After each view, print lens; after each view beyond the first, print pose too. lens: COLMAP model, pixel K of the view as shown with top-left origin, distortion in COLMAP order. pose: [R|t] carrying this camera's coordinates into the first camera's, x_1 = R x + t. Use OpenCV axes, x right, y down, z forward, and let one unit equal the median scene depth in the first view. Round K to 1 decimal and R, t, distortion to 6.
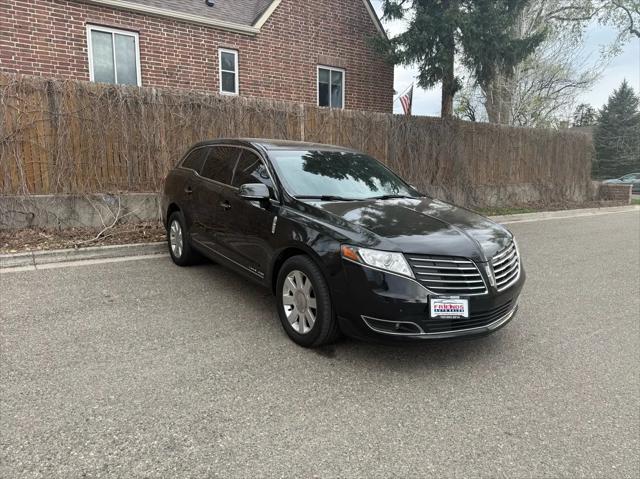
lens RADIAL K [[446.5, 0, 323.5], [0, 446.5, 240.6], [0, 0, 1]] dist [0.033559, -0.041864]
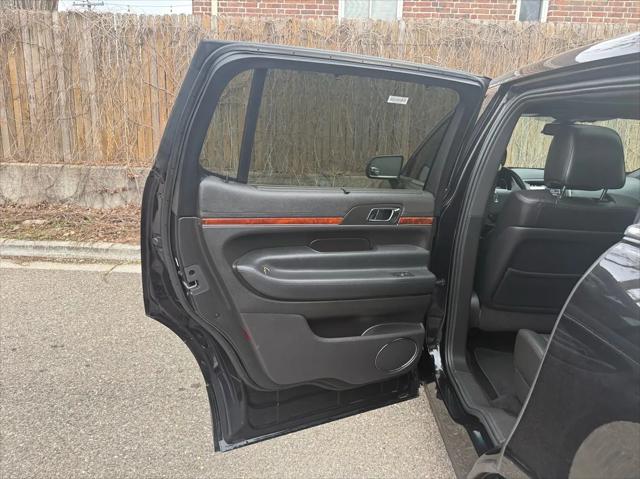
lens RADIAL K [[446.5, 0, 315.7], [0, 446.5, 240.5], [0, 0, 1]] dist [0.033559, -0.041864]
pose [[0.796856, 0.154807, -0.584000, -0.034536], [-0.117293, 0.987864, 0.101819, -0.062535], [0.592674, -0.012636, 0.805343, 0.355958]]
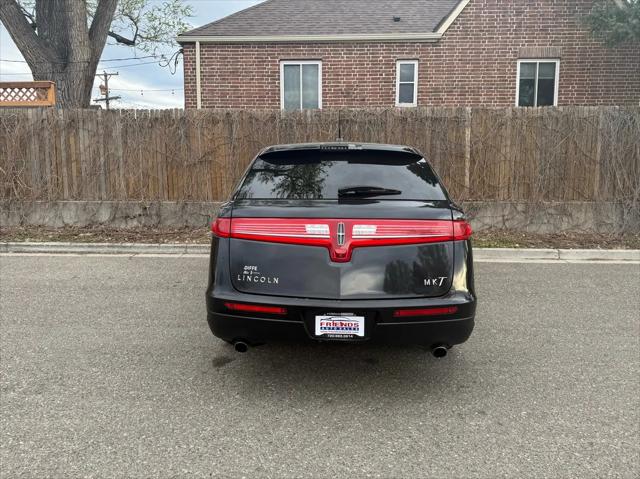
lens RADIAL K [[446.5, 0, 317.6], [0, 446.5, 240.0], [0, 0, 1]] dist [0.033559, -0.041864]
pose [[0.793509, 0.072416, -0.604234, 0.323531], [-0.088828, 0.996043, 0.002719, -0.017470], [0.602040, 0.051516, 0.796802, 0.132084]]
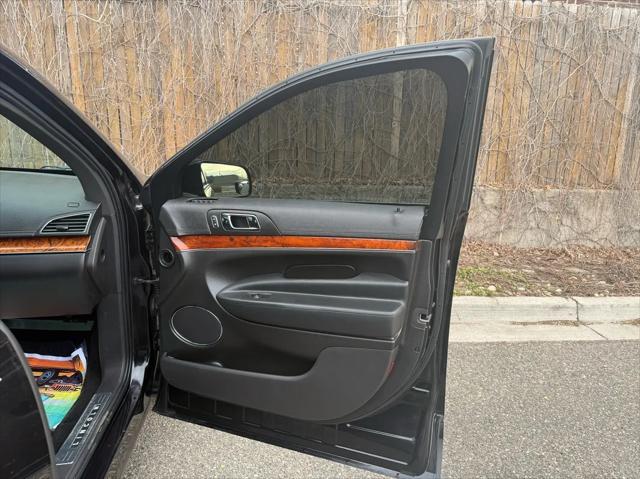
lens RADIAL K [[446.5, 0, 321.3], [0, 446.5, 243.5], [0, 0, 1]] dist [0.033559, -0.041864]
pose [[0.872709, 0.134104, -0.469463, 0.143151], [-0.104412, 0.990556, 0.088860, -0.105755], [0.476946, -0.028531, 0.878470, 0.667588]]
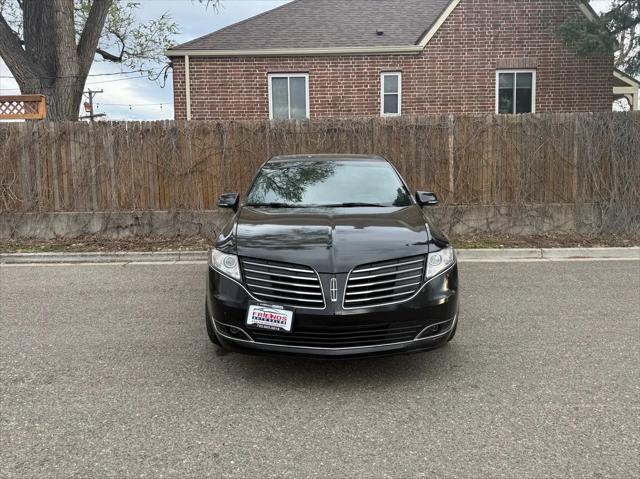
lens RADIAL K [[446.5, 0, 318.3], [0, 446.5, 239.9], [0, 0, 1]] dist [0.033559, -0.041864]
pose [[0.813143, 0.035782, -0.580964, 0.329605], [-0.067431, 0.997179, -0.032963, 0.005196], [0.578146, 0.065979, 0.813262, 0.110149]]
